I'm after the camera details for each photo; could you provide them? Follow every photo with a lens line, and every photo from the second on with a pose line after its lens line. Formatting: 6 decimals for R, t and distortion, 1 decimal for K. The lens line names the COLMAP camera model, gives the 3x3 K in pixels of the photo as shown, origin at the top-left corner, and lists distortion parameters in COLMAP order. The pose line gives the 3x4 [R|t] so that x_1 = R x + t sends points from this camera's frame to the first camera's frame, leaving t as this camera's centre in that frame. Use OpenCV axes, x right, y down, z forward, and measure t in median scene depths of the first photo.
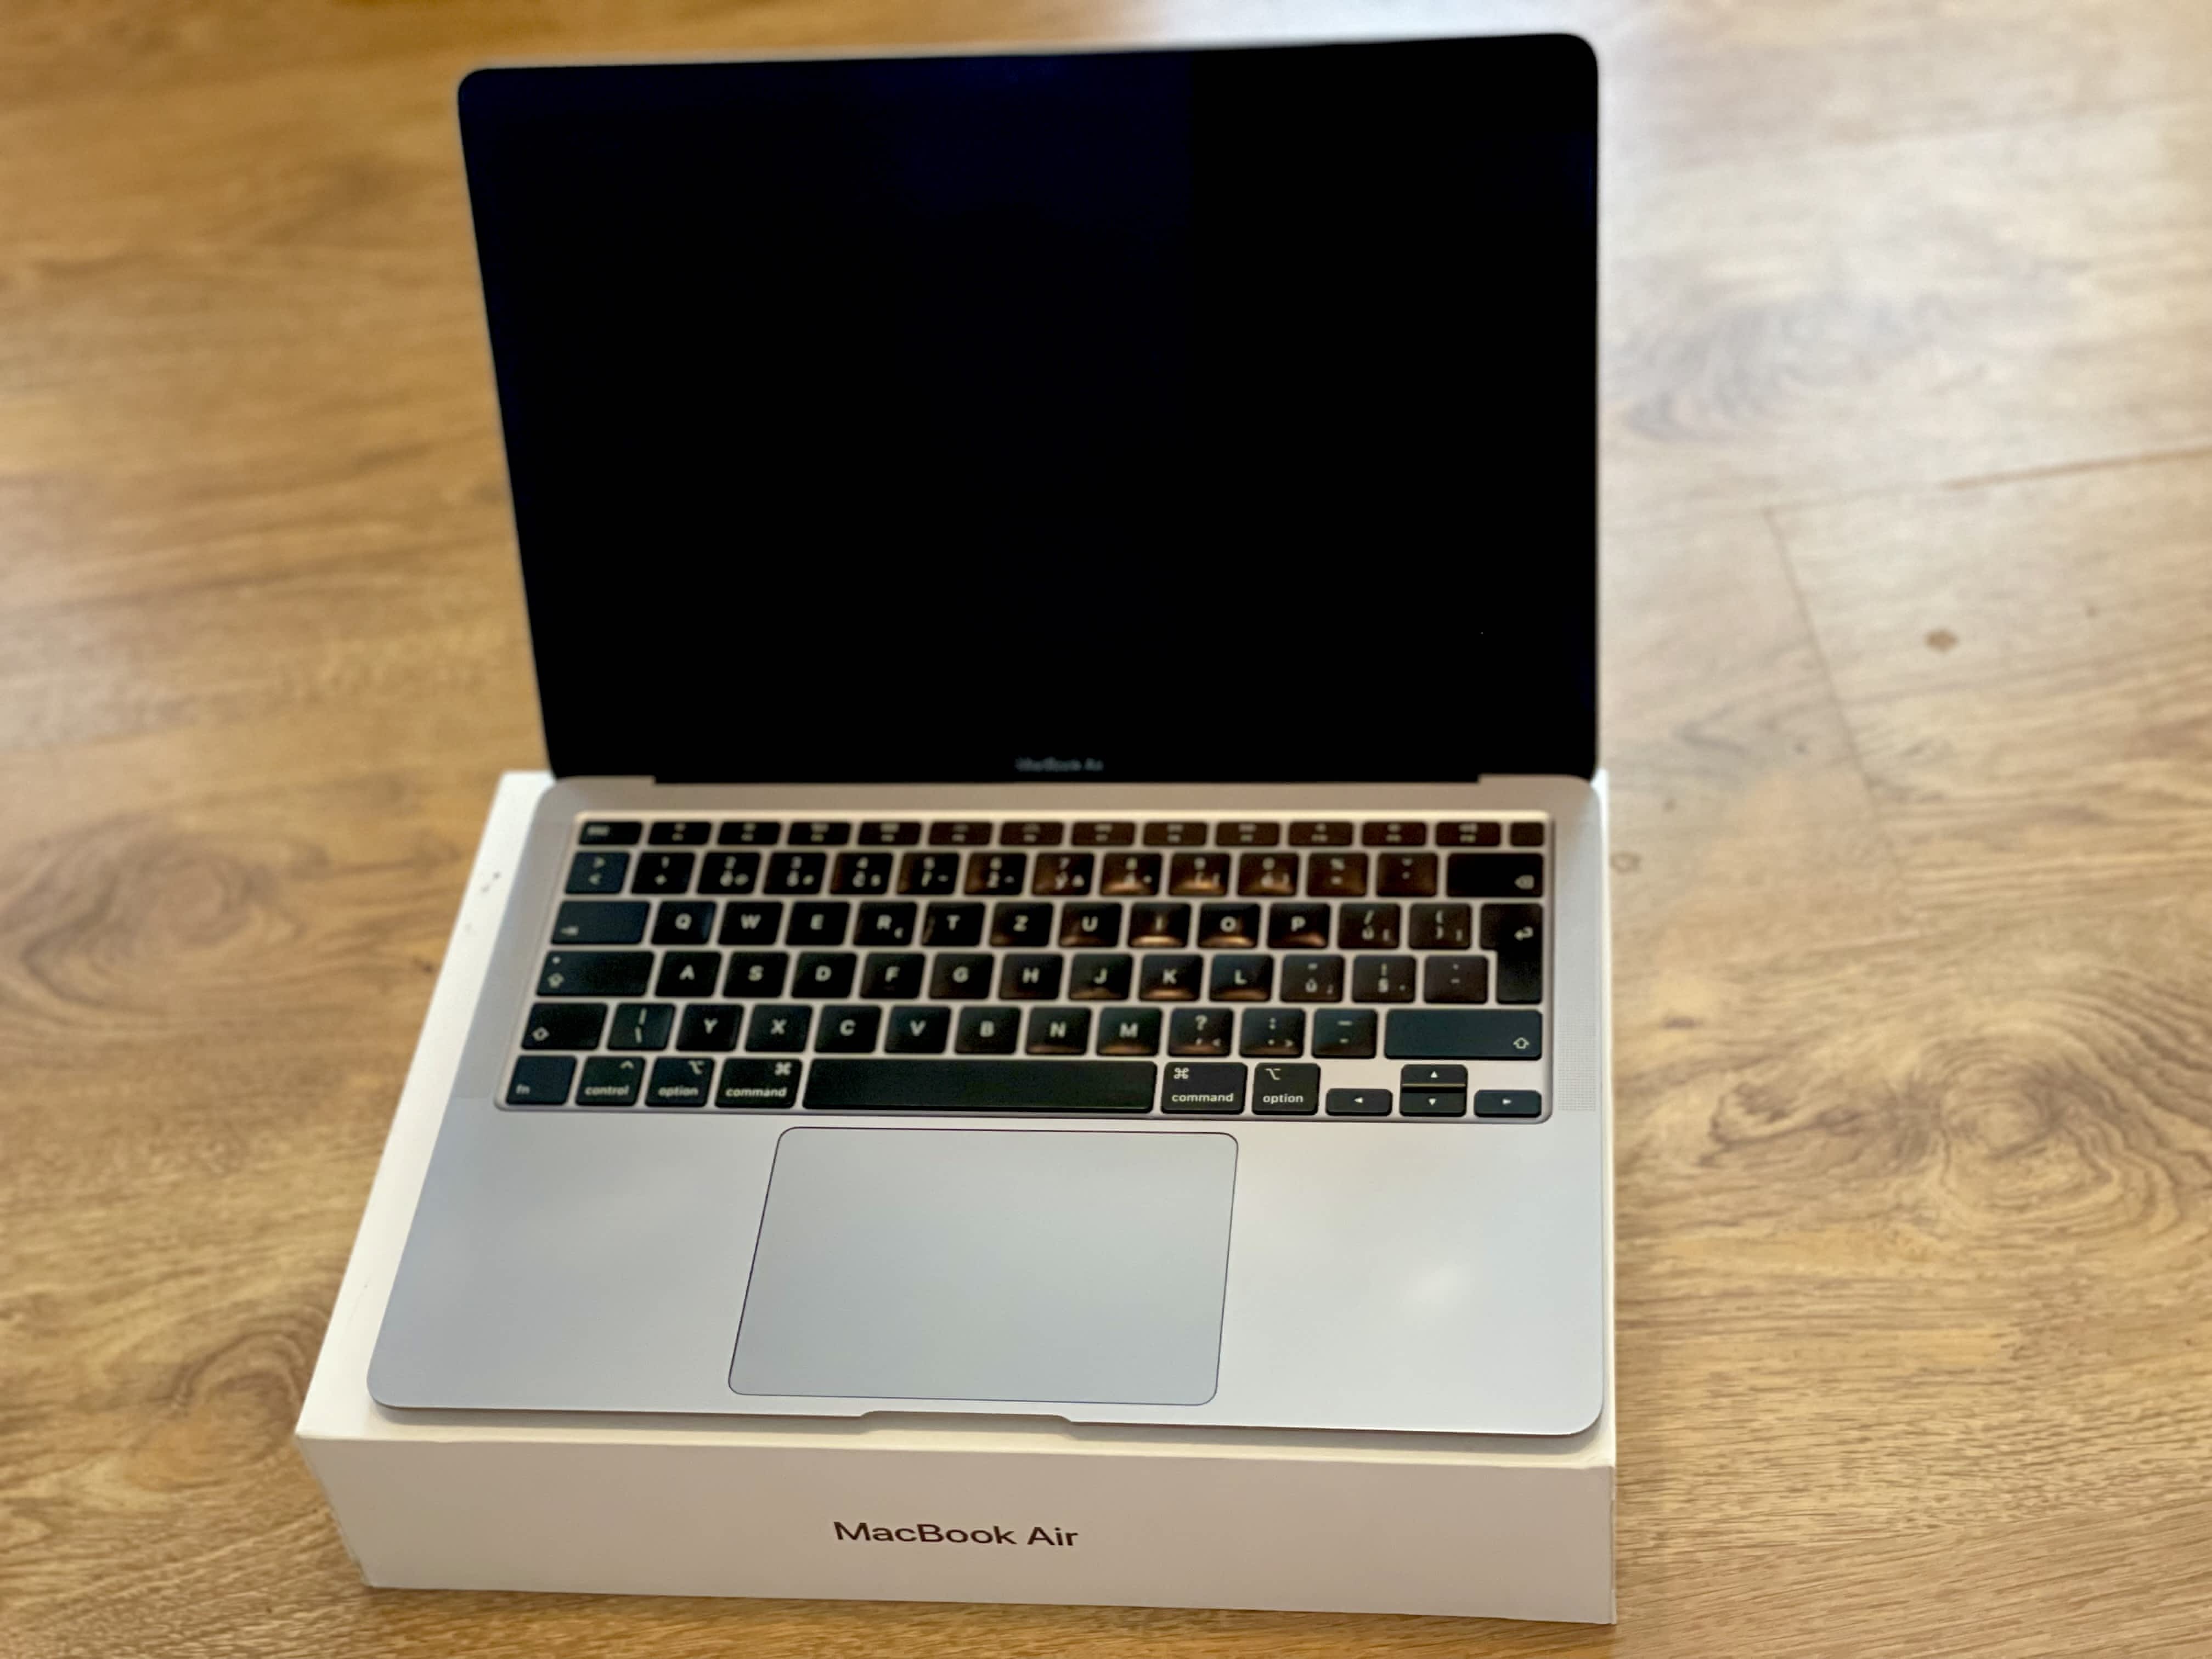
lens RADIAL K [[3297.4, 0, 1106.0], [0, 3297.4, 829.5], [0, 0, 1]] dist [0.090933, -0.188448]
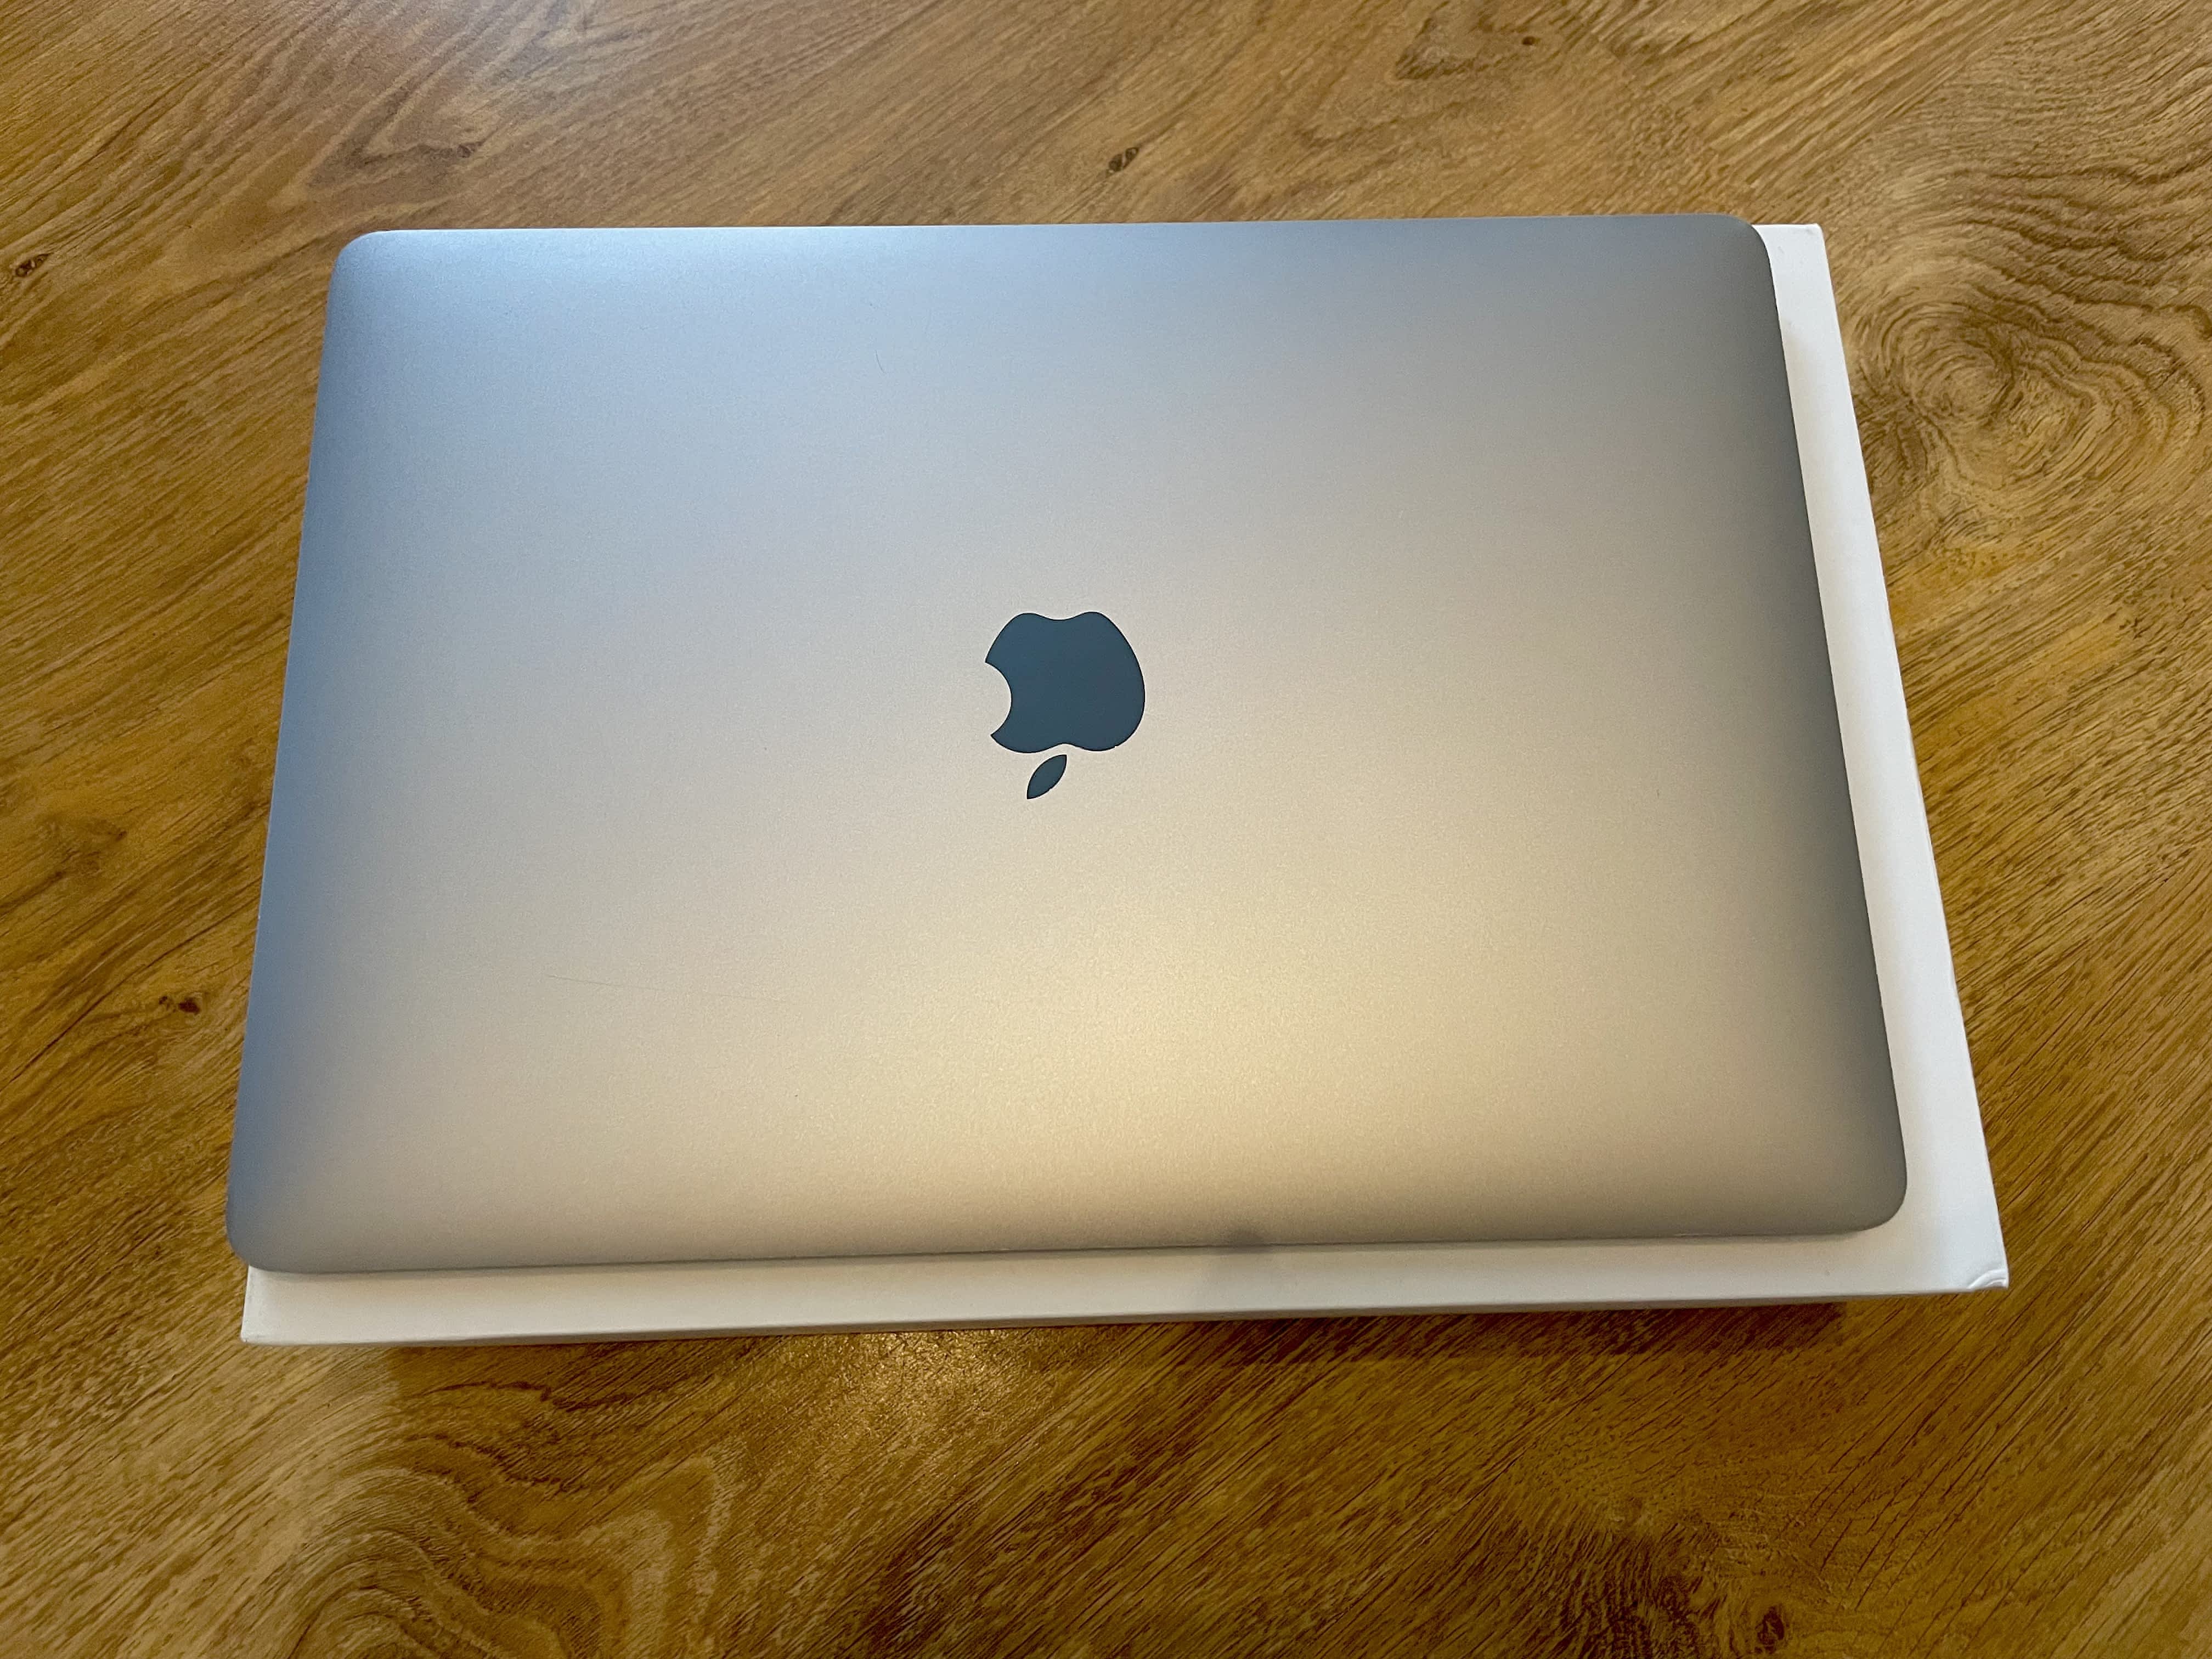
lens RADIAL K [[1701.2, 0, 1106.0], [0, 1701.2, 829.5], [0, 0, 1]] dist [0.071925, -0.117708]
pose [[0.836549, -0.481361, 0.261683, -0.128195], [0.323353, 0.819327, 0.473441, -0.121753], [-0.442300, -0.311441, 0.841056, 0.666905]]
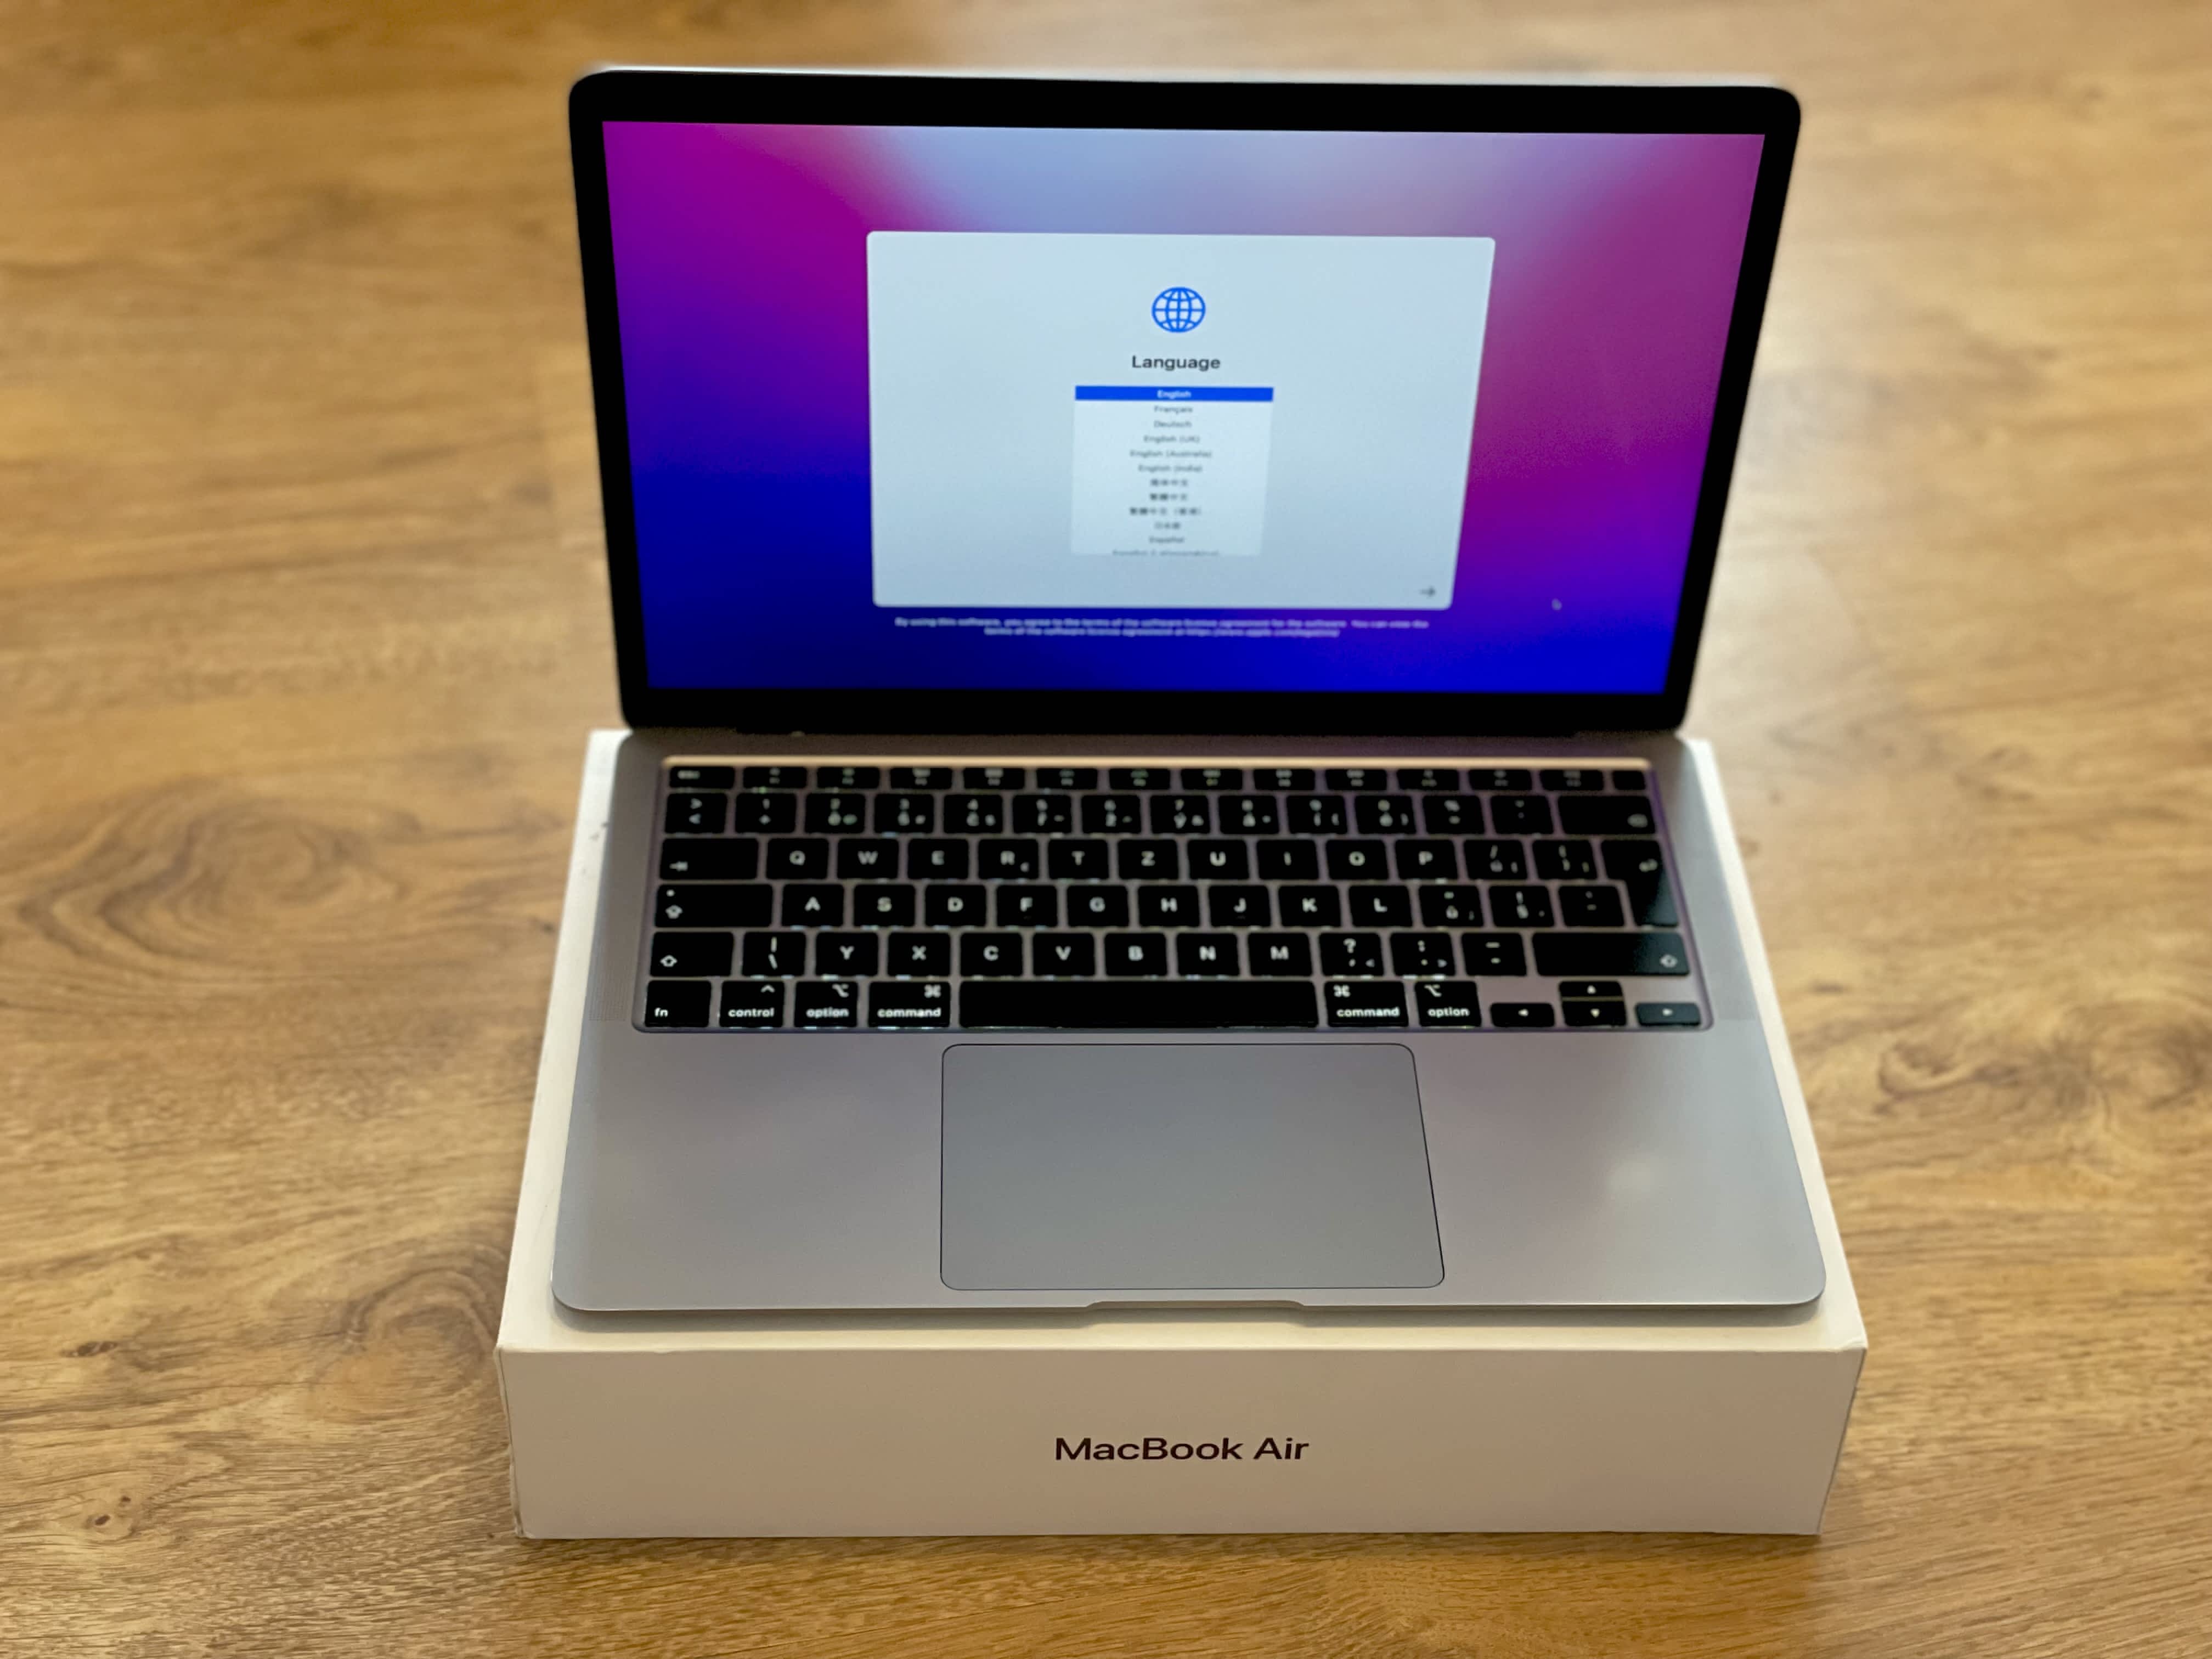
lens RADIAL K [[3315.5, 0, 1106.0], [0, 3315.5, 829.5], [0, 0, 1]] dist [0.123813, -0.420241]
pose [[0.985242, 0.030139, 0.168492, -0.235188], [-0.012610, 0.994481, -0.104153, 0.126544], [-0.170701, 0.100491, 0.980185, 0.021136]]
